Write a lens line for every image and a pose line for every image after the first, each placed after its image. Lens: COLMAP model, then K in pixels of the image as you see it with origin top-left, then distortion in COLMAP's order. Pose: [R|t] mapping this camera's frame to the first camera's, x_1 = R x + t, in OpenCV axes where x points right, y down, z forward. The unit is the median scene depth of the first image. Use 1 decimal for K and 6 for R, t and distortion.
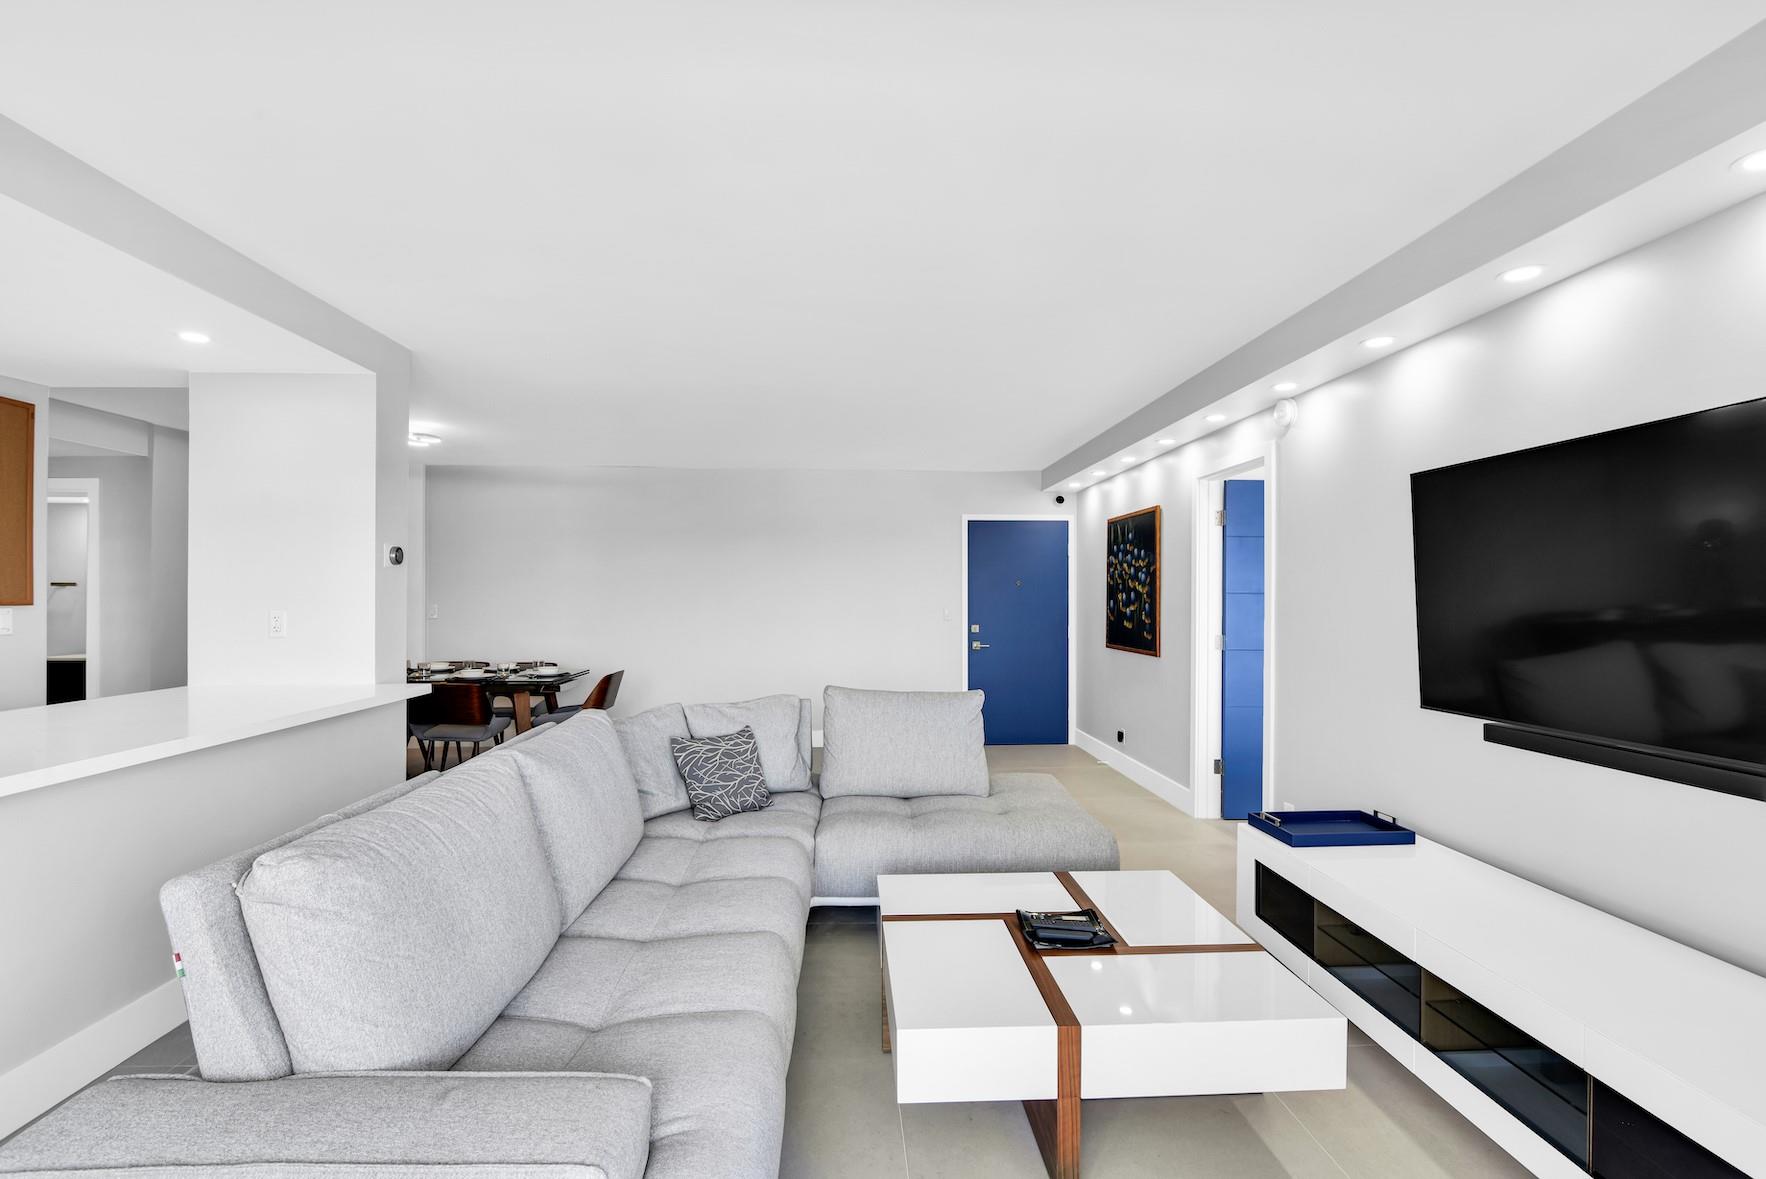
lens RADIAL K [[831.7, 0, 883.0], [0, 831.7, 589.5], [0, 0, 1]] dist [-0.002036, -0.000130]
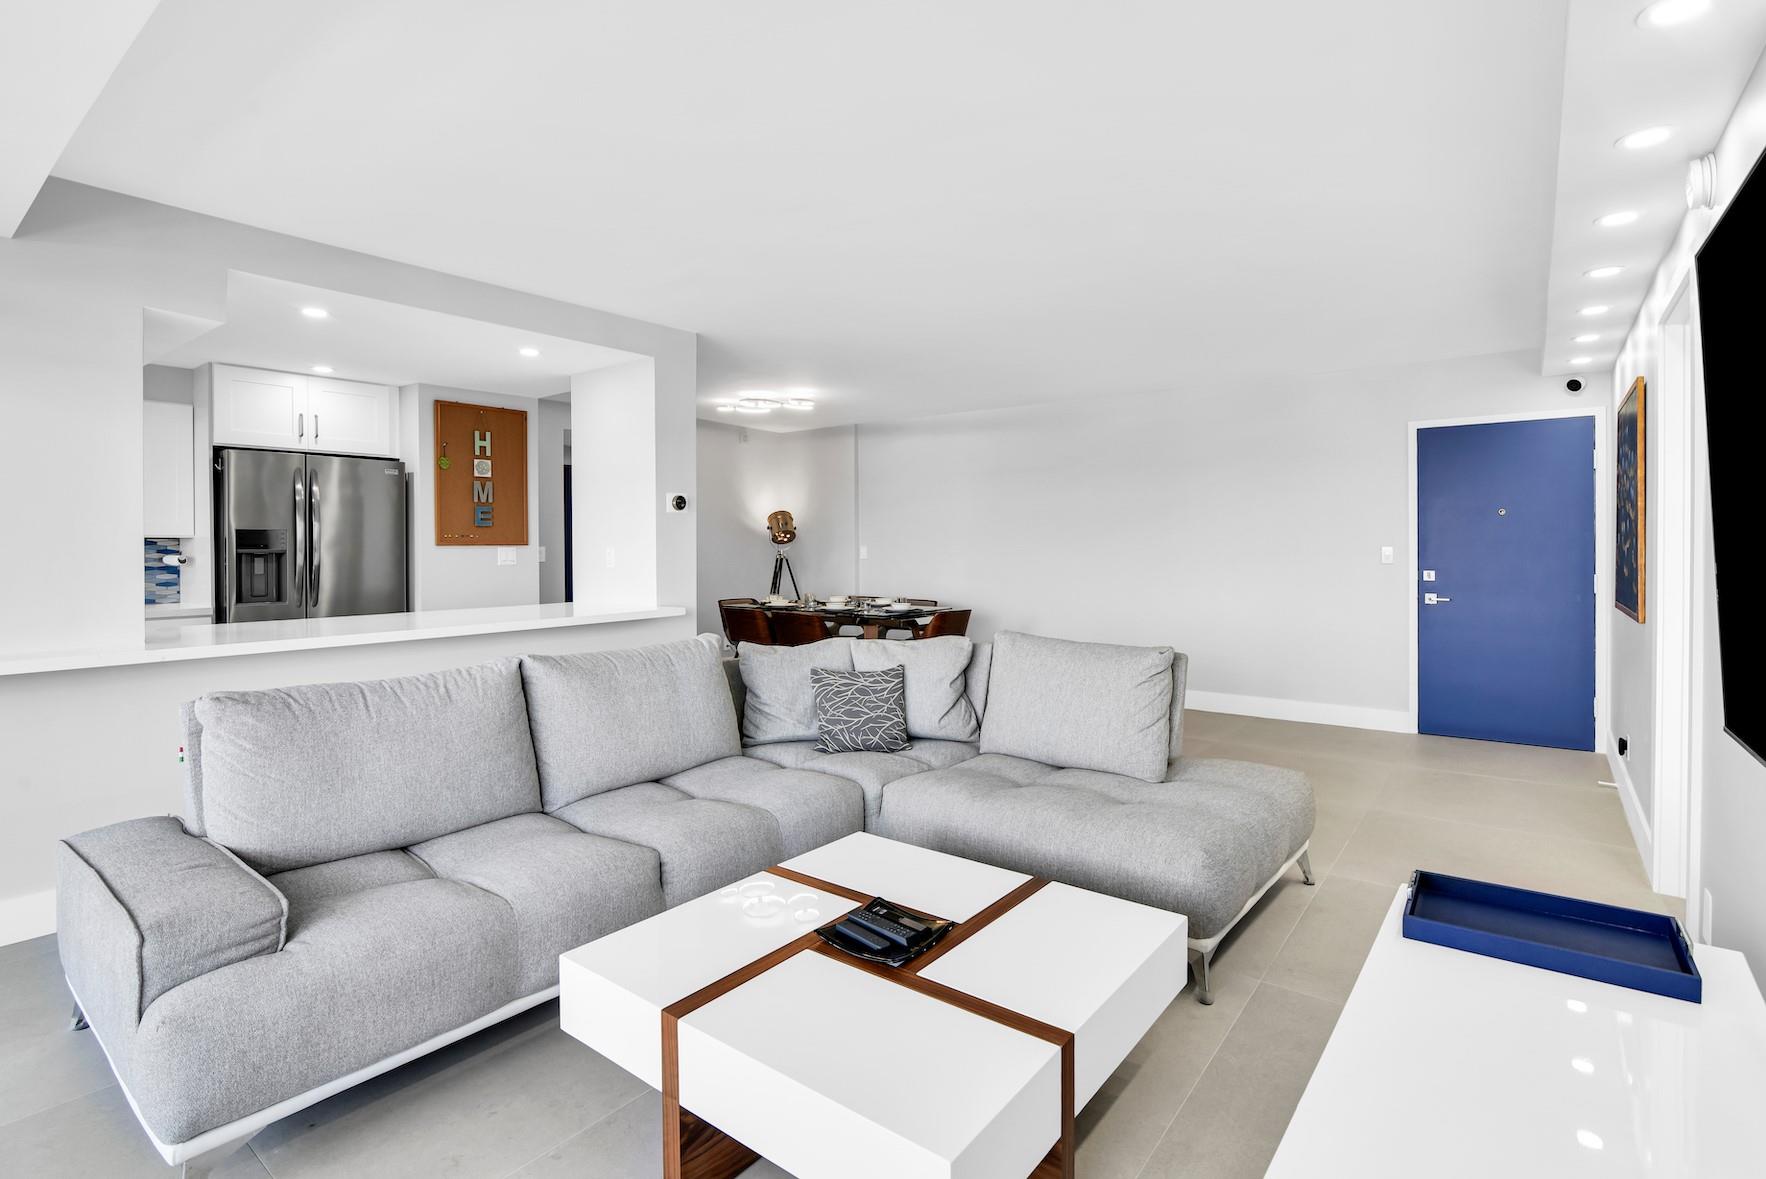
lens RADIAL K [[860.6, 0, 884.4], [0, 860.6, 550.1], [0, 0, 1]] dist [-0.002698, -0.000441]
pose [[0.754549, -0.002206, -0.656240, 0.358818], [0.012821, 0.999853, 0.011380, 0.014225], [0.656119, -0.017000, 0.754466, 0.177240]]
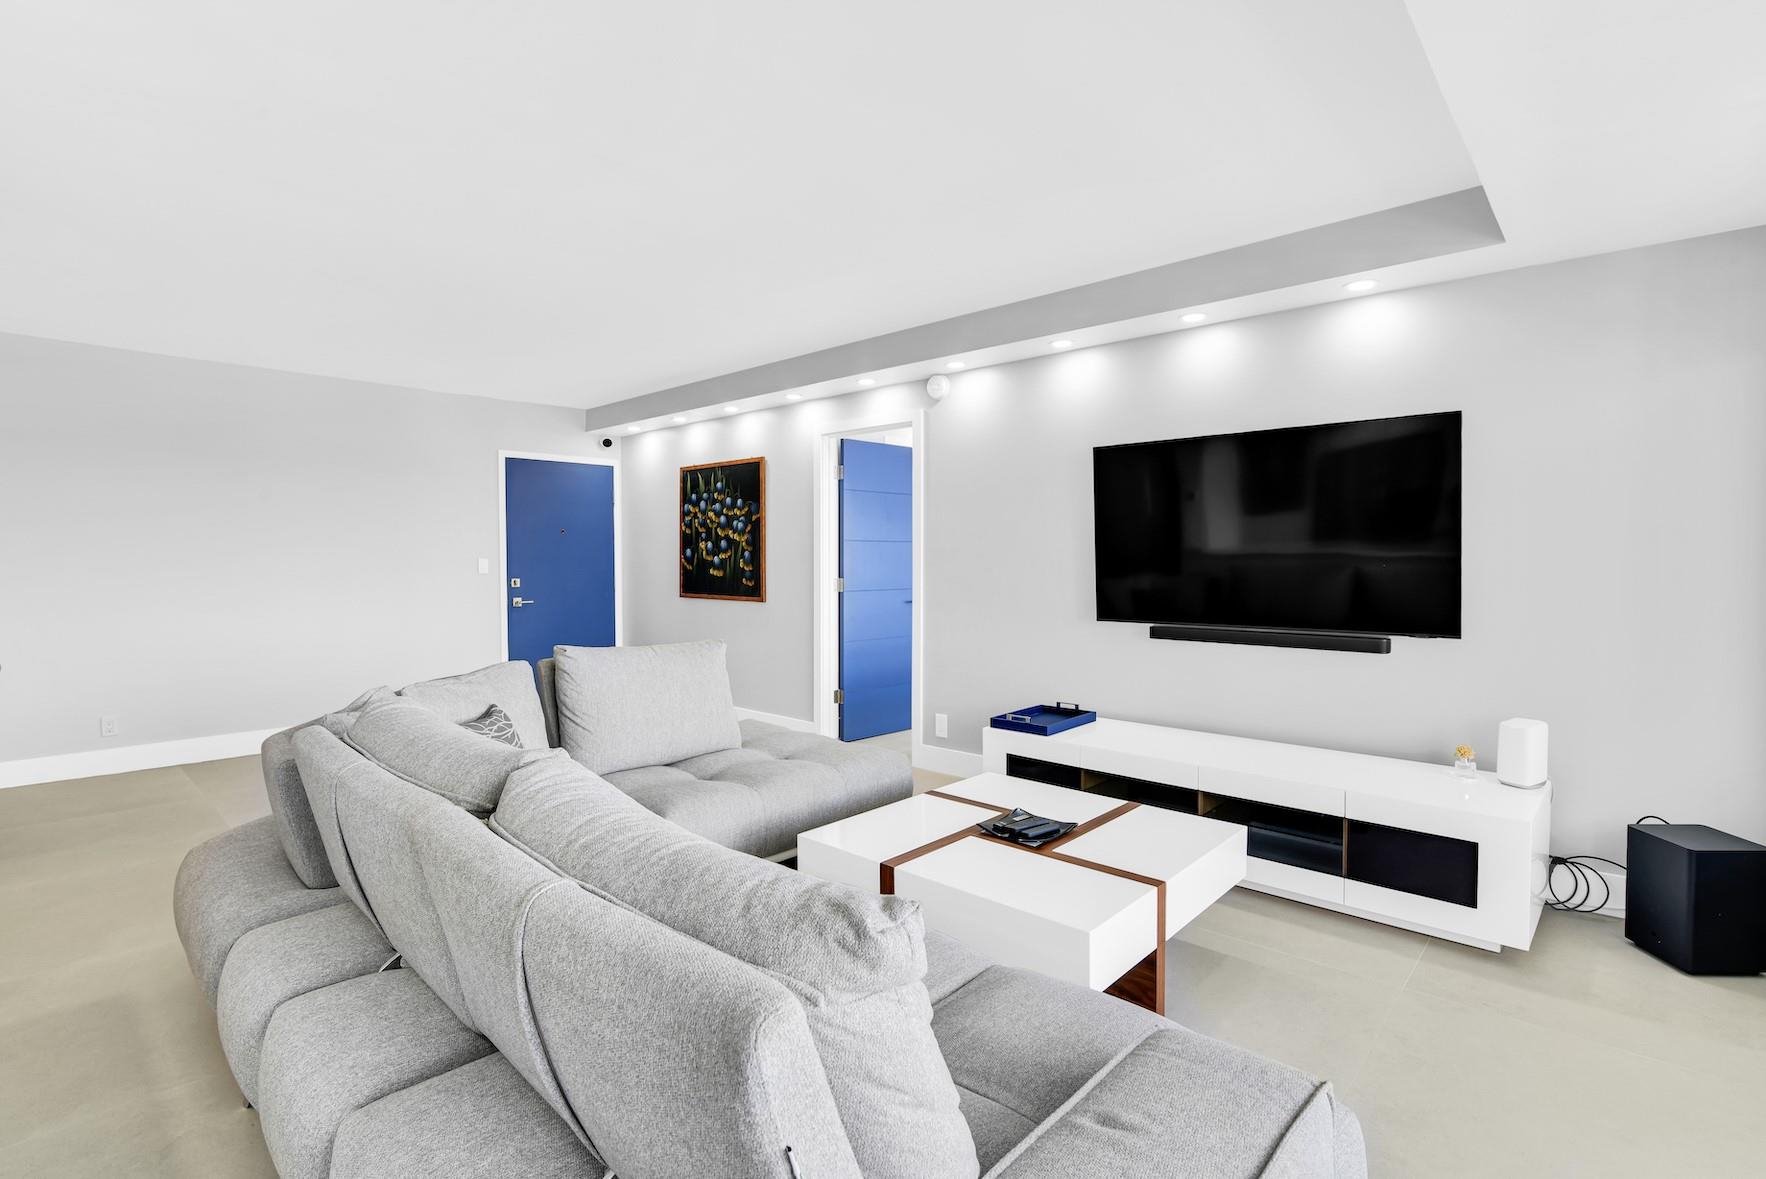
lens RADIAL K [[844.0, 0, 878.4], [0, 844.0, 551.5], [0, 0, 1]] dist [-0.001847, -0.000166]
pose [[0.717089, 0.000200, 0.696982, -0.339782], [-0.002774, 0.999993, 0.002567, 0.016150], [-0.696976, -0.003774, 0.717084, 0.153339]]
